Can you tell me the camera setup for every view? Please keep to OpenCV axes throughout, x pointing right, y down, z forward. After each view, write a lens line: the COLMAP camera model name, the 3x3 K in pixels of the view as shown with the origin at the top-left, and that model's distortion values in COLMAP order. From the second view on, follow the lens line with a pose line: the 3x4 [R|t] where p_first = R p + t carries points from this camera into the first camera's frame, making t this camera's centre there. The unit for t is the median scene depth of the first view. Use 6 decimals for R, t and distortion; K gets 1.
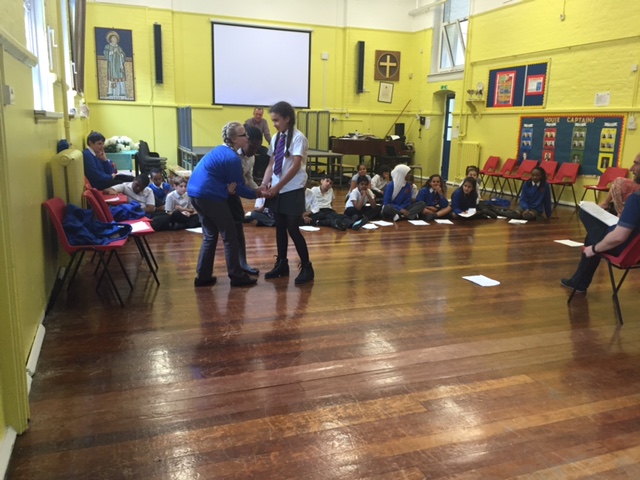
lens RADIAL K [[550.8, 0, 316.6], [0, 550.8, 236.4], [0, 0, 1]] dist [0.087108, -0.107487]
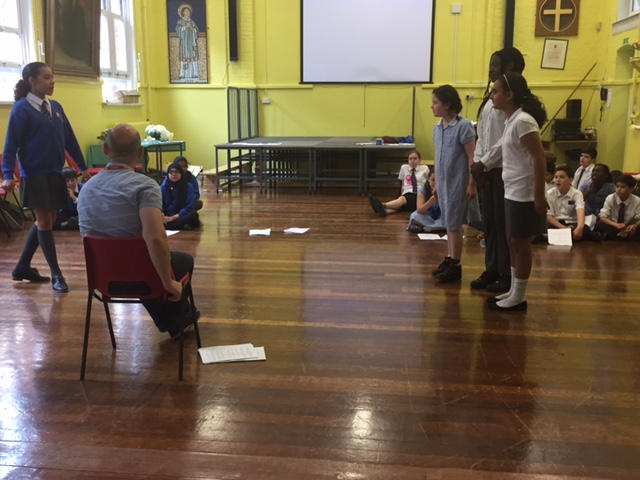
lens RADIAL K [[699.1, 0, 323.8], [0, 699.1, 238.9], [0, 0, 1]] dist [0.052680, 0.000000]
pose [[0.885313, 0.063223, -0.460678, 0.313933], [-0.071051, 0.997473, 0.000350, -0.020444], [0.459535, 0.032422, 0.887568, 0.138609]]
